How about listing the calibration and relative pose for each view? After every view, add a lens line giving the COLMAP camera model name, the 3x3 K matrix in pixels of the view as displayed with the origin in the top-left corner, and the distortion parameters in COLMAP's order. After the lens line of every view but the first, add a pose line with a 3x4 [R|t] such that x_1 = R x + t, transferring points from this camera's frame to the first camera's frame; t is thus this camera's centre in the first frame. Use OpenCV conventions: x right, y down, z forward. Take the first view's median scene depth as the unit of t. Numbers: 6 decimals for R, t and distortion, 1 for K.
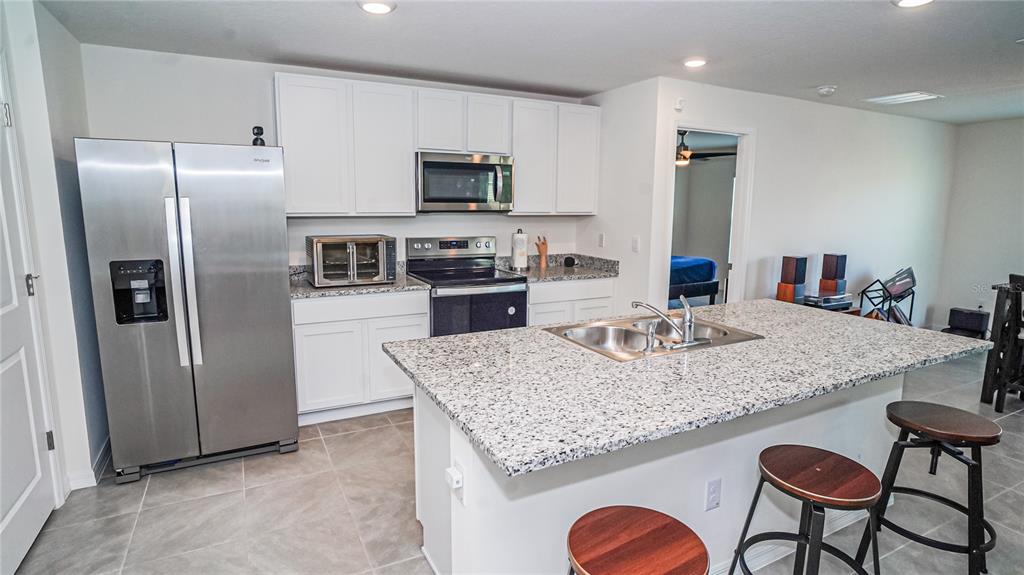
lens RADIAL K [[540.6, 0, 512.0], [0, 540.6, 287.5], [0, 0, 1]] dist [-0.050661, 0.035115]
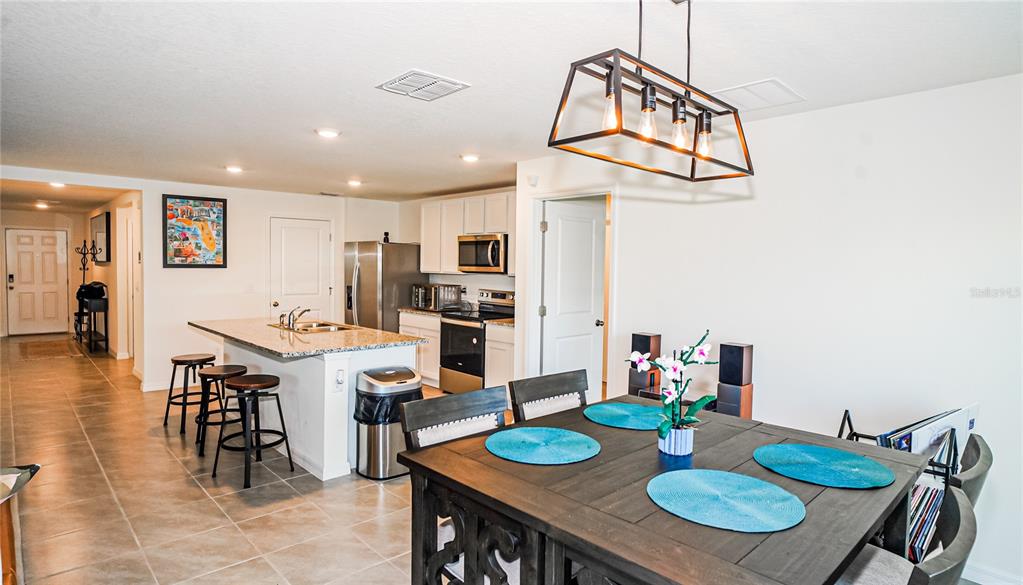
lens RADIAL K [[564.0, 0, 492.2], [0, 564.0, 292.7], [0, 0, 1]] dist [-0.000840, -0.000095]
pose [[0.243731, 0.038740, -0.969069, 1.453642], [-0.172241, 0.985047, -0.003942, -0.084251], [0.954426, 0.167874, 0.246759, 0.654288]]
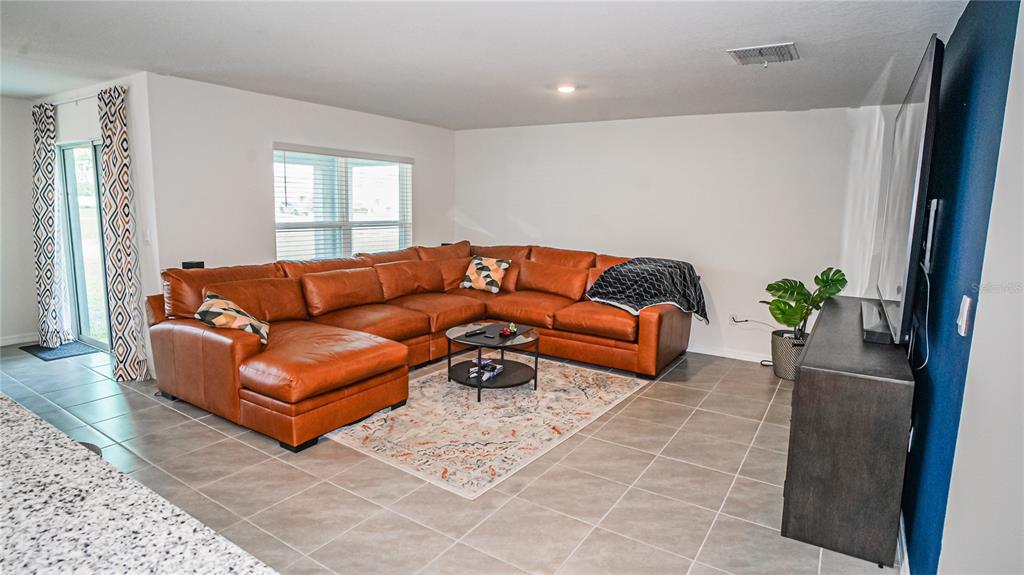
lens RADIAL K [[540.6, 0, 512.0], [0, 540.6, 287.5], [0, 0, 1]] dist [-0.050661, 0.035115]
pose [[-0.488716, -0.158622, 0.857902, -0.070903], [0.114830, 0.963083, 0.243485, -0.055490], [-0.864853, 0.217508, -0.452459, 0.361836]]
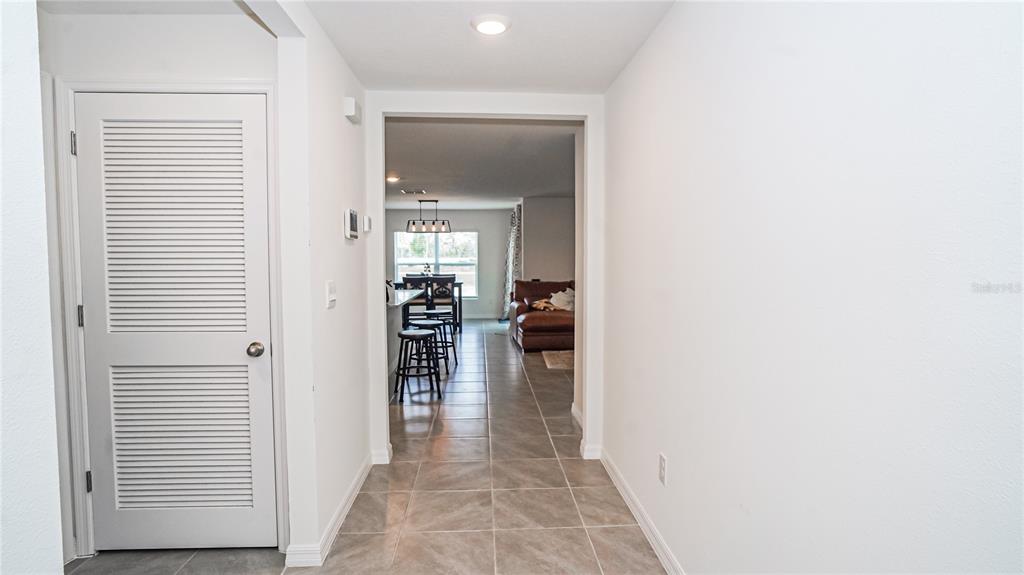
lens RADIAL K [[531.8, 0, 512.0], [0, 531.8, 287.5], [0, 0, 1]] dist [-0.001812, 0.000864]
pose [[0.424869, -0.062113, 0.903122, -0.975233], [0.156176, 0.987714, -0.005542, 0.111067], [-0.891681, 0.143401, 0.429349, -0.465065]]
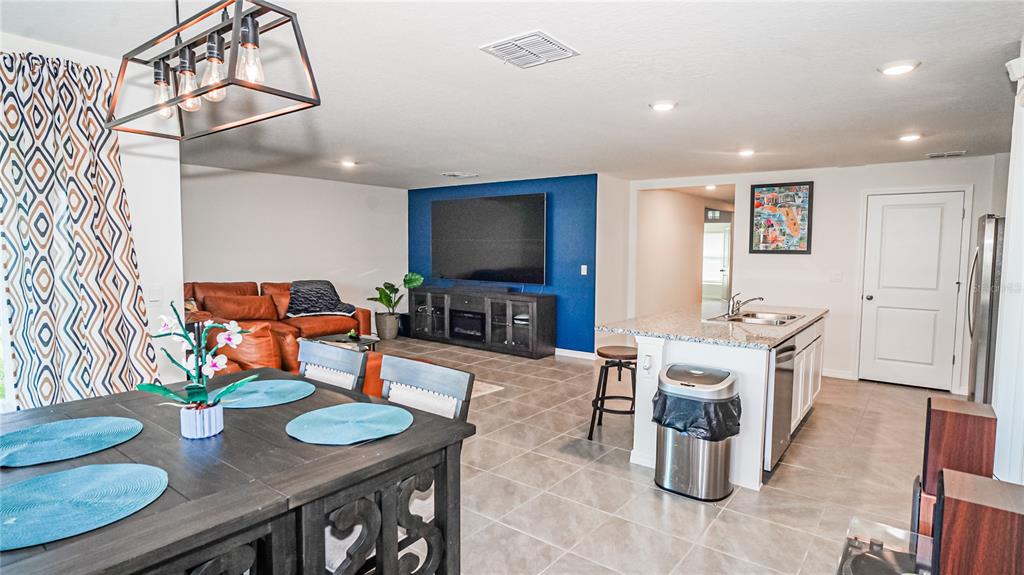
lens RADIAL K [[531.8, 0, 512.0], [0, 531.8, 287.5], [0, 0, 1]] dist [-0.001812, 0.000864]
pose [[-0.910861, 0.011159, -0.412563, 1.026969], [-0.089147, 0.970716, 0.223076, -0.194543], [0.402971, 0.239970, -0.883192, 1.305101]]
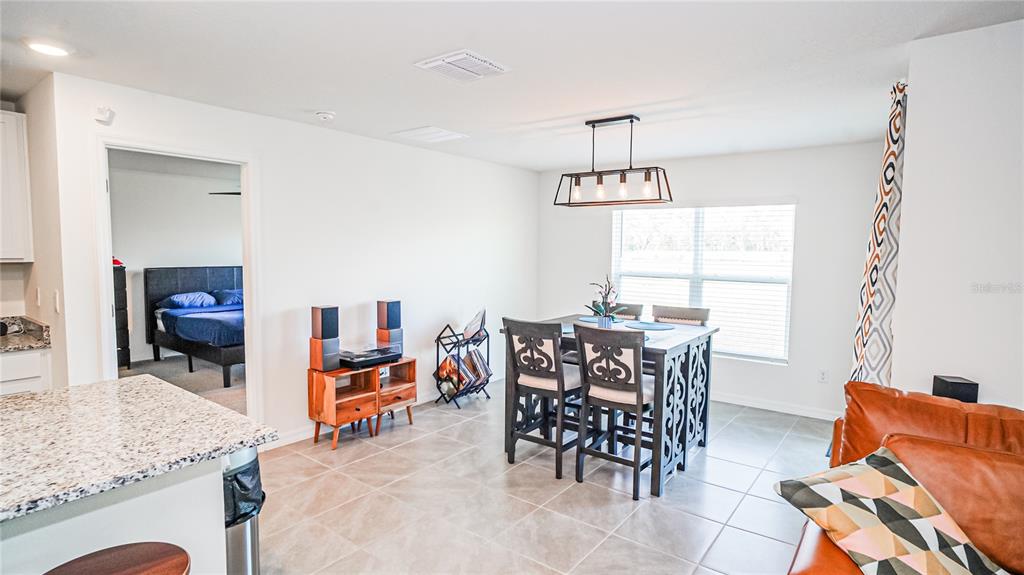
lens RADIAL K [[531.8, 0, 512.0], [0, 531.8, 287.5], [0, 0, 1]] dist [-0.001812, 0.000864]
pose [[0.908302, -0.034666, 0.416877, 0.515754], [0.069499, 0.995216, -0.068669, -0.010320], [-0.412502, 0.091345, 0.906365, 0.116035]]
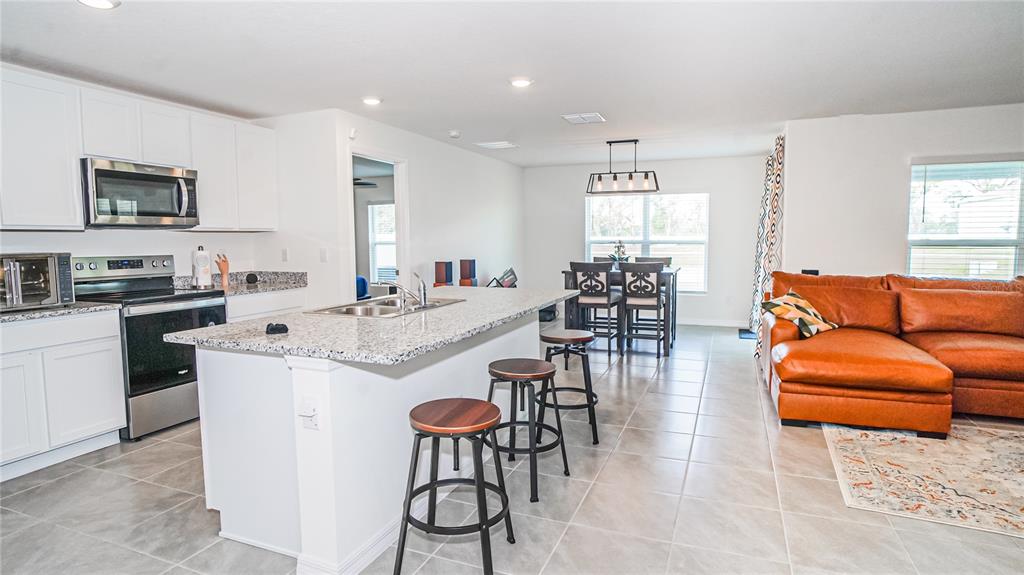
lens RADIAL K [[555.4, 0, 512.0], [0, 555.4, 287.5], [0, 0, 1]] dist [-0.014816, 0.000429]
pose [[0.764981, -0.076421, 0.639503, -0.220876], [0.122816, 0.992024, -0.028366, 0.069620], [-0.632234, 0.100240, 0.768265, -0.122652]]
